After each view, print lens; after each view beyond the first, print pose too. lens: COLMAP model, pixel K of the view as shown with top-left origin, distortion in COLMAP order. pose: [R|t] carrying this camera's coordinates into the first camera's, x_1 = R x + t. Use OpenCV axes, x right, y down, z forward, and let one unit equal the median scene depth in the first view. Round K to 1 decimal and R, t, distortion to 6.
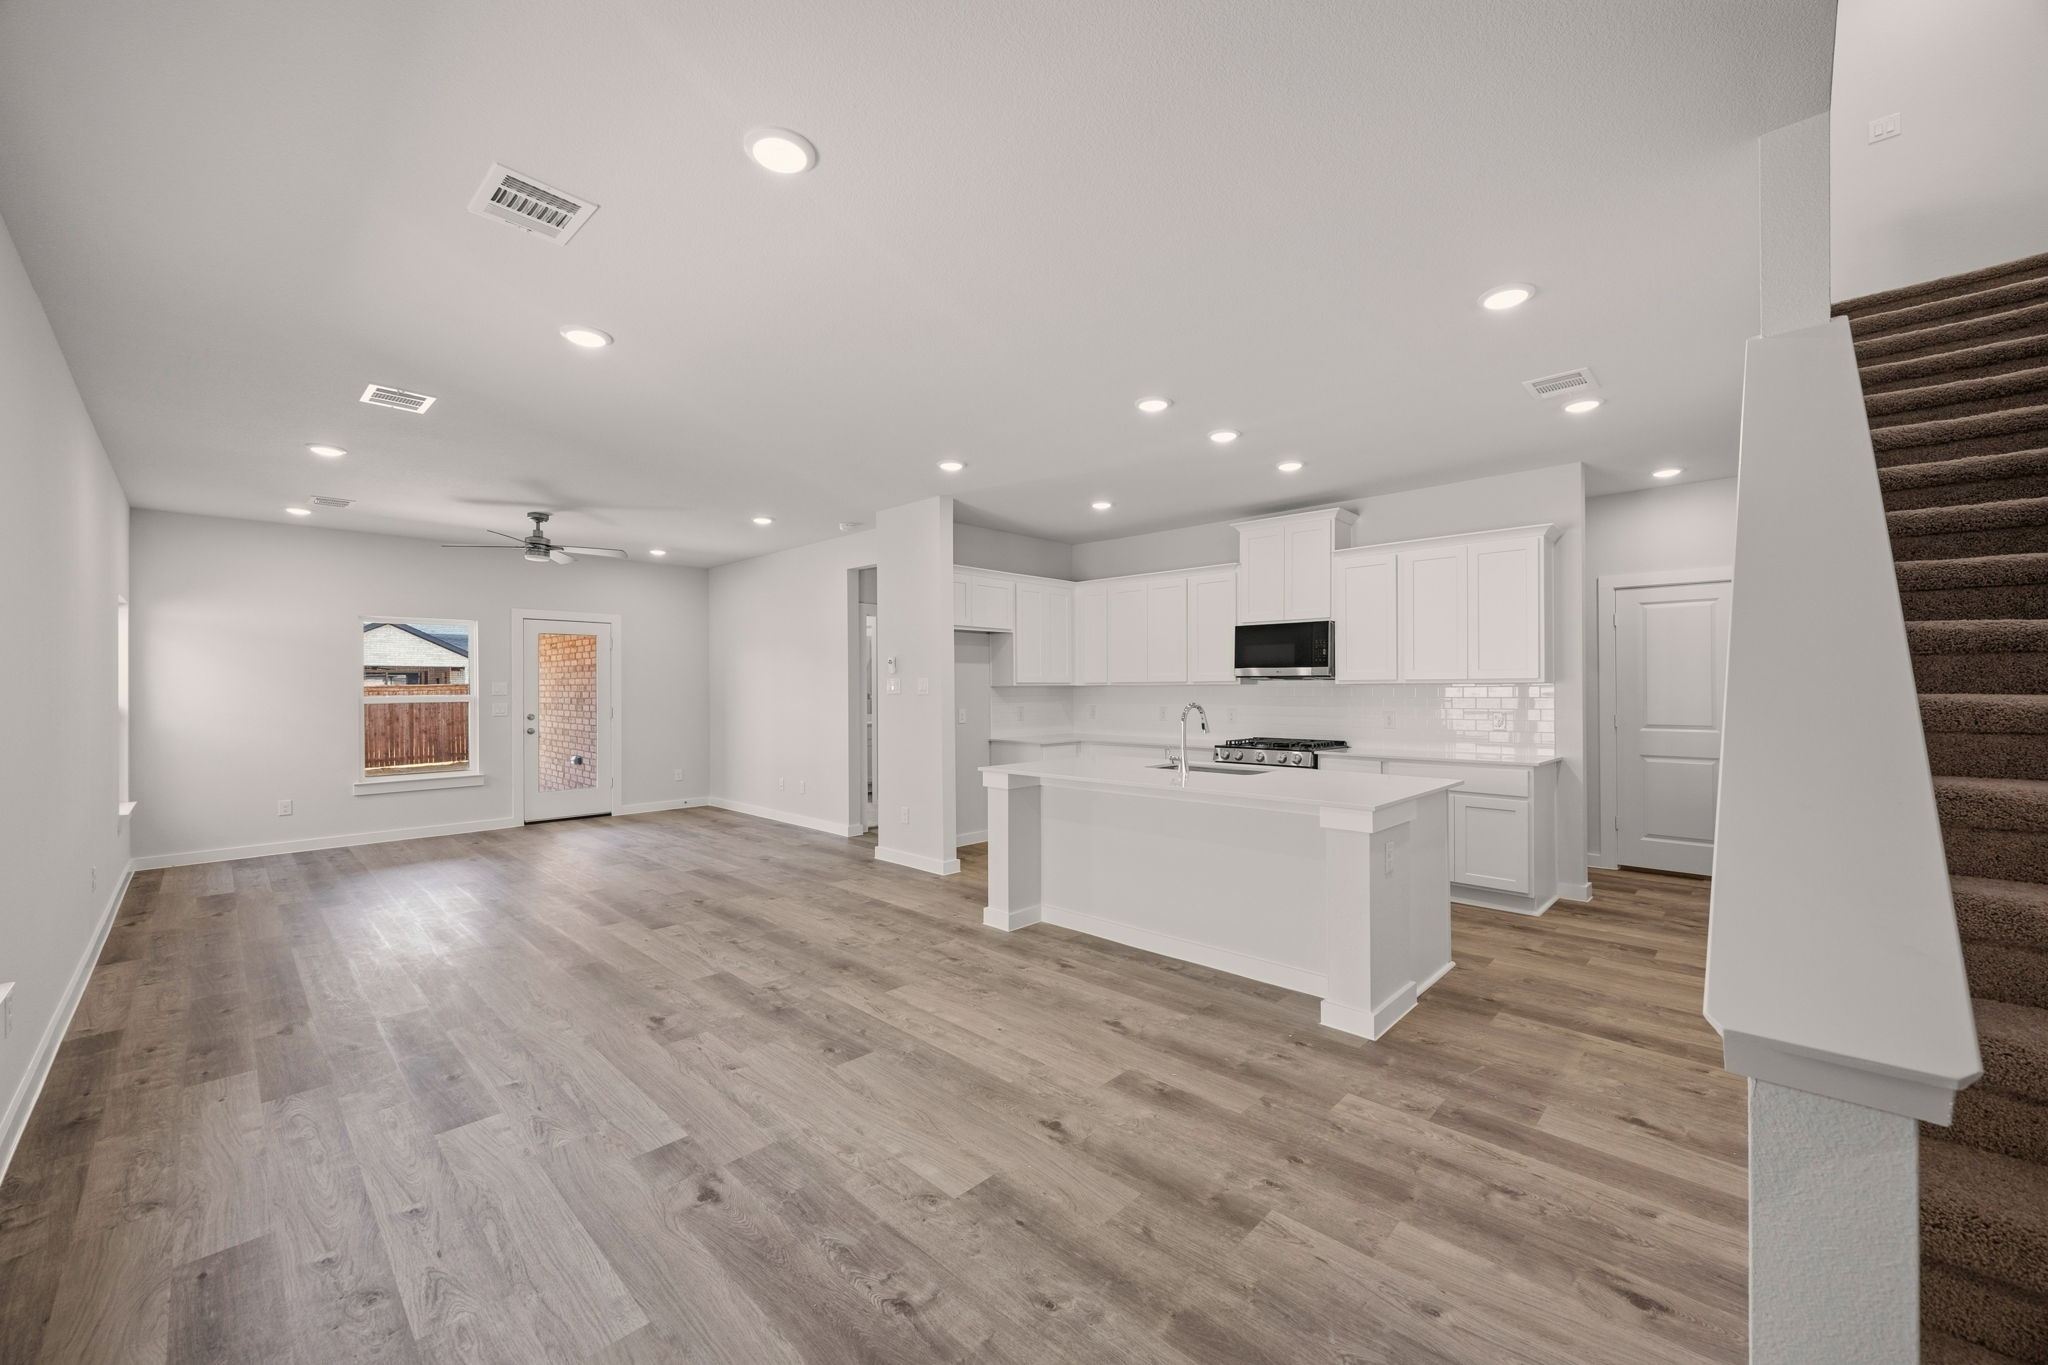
lens RADIAL K [[791.7, 0, 1031.5], [0, 791.7, 686.5], [0, 0, 1]] dist [-0.001585, -0.000047]
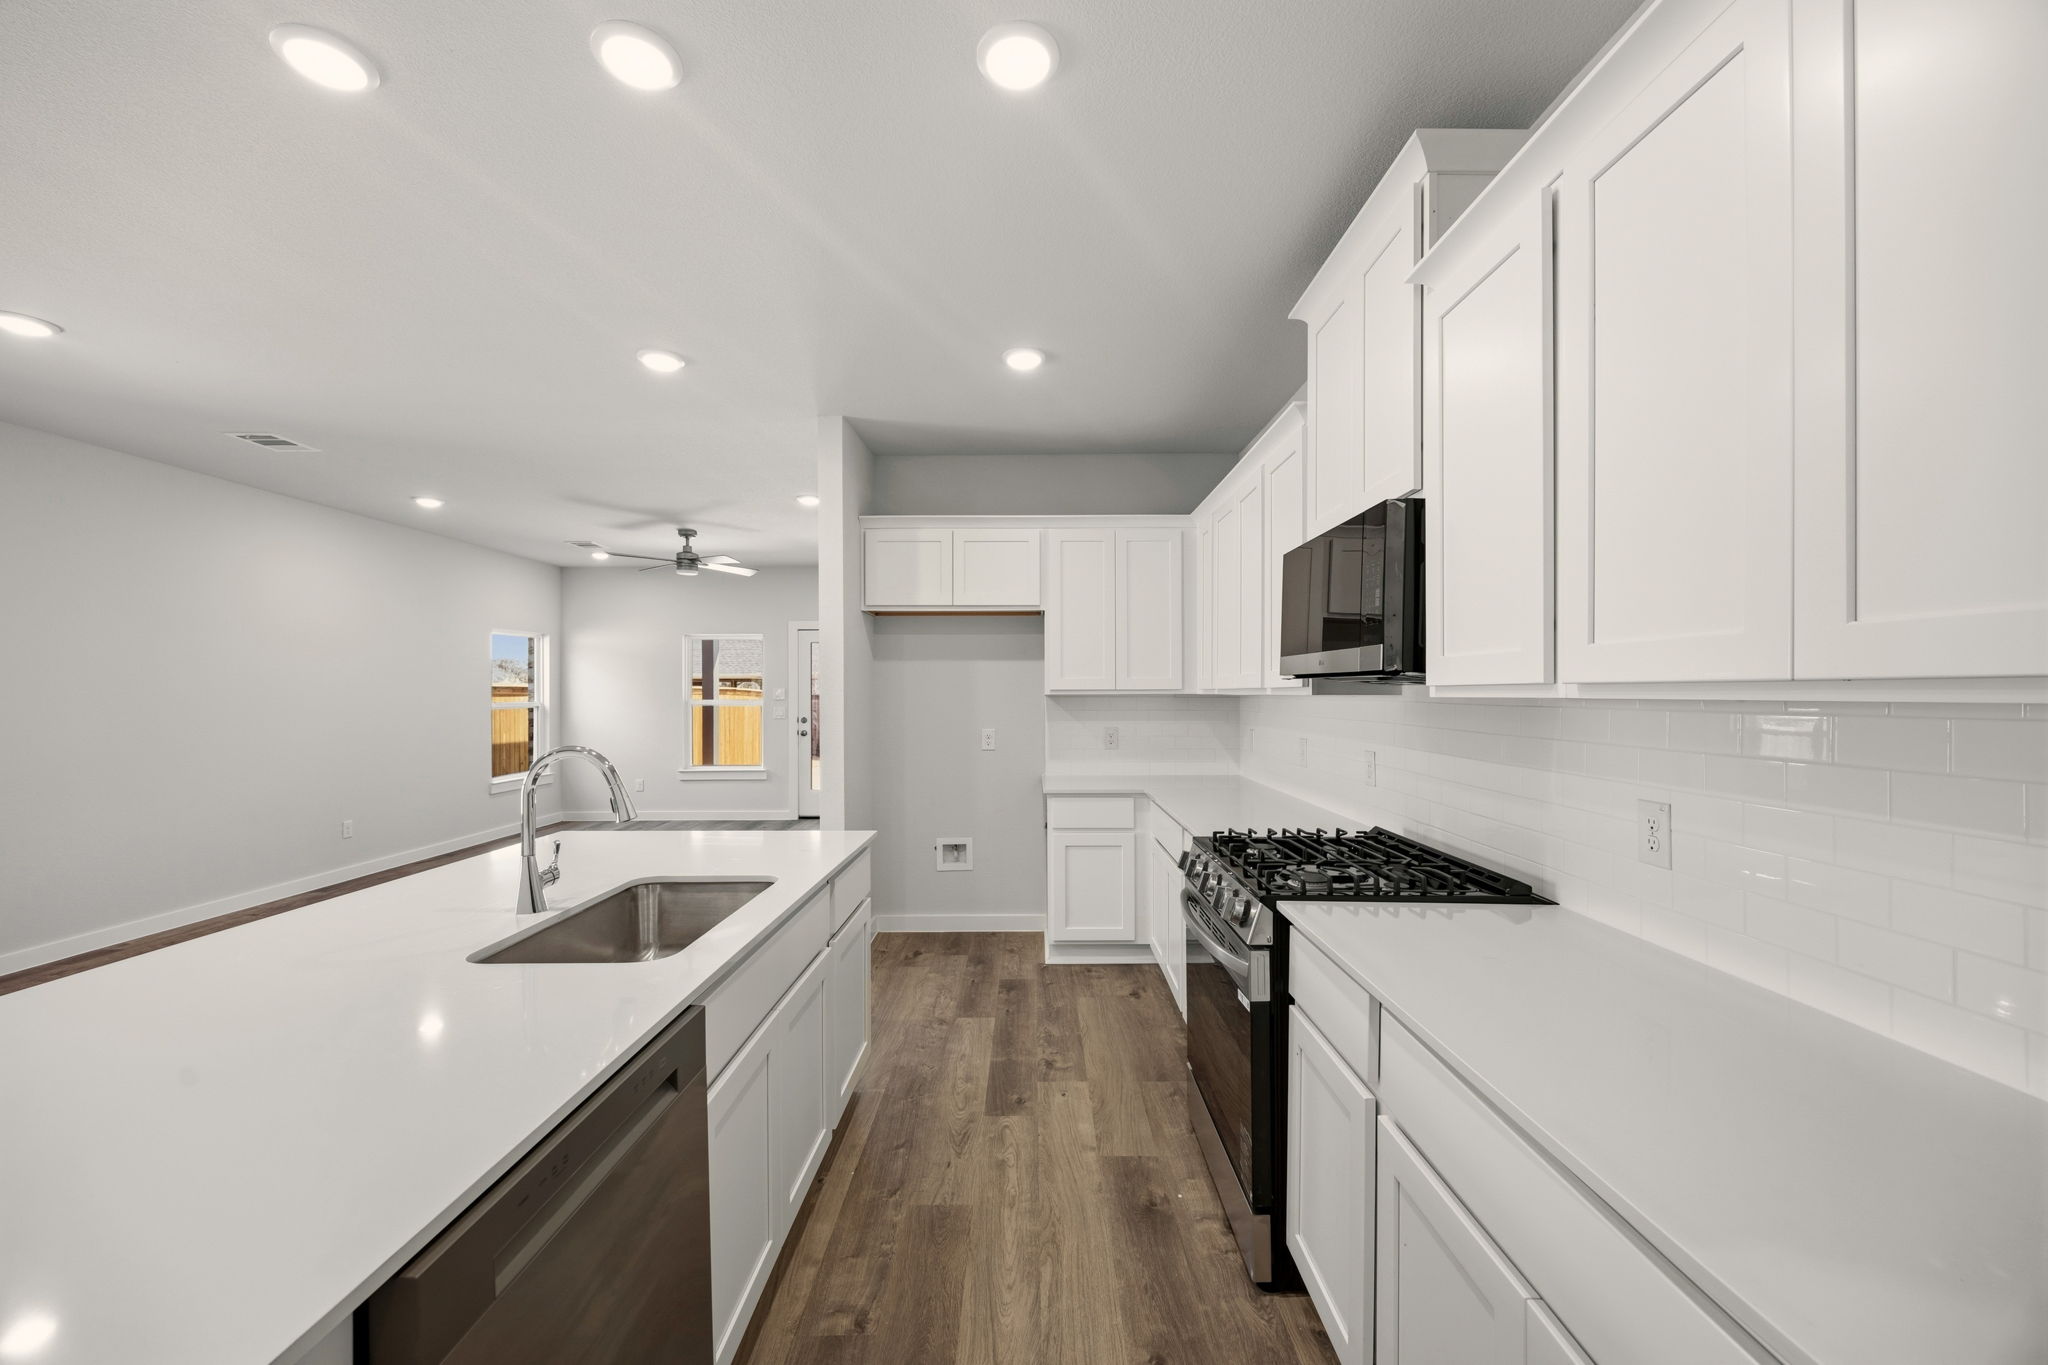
lens RADIAL K [[791.7, 0, 1020.2], [0, 791.7, 692.6], [0, 0, 1]] dist [-0.001585, -0.000047]
pose [[0.674899, 0.002254, -0.737907, 0.448135], [0.002235, 0.999985, 0.005098, -0.005889], [0.737907, -0.005089, 0.674883, 0.600346]]
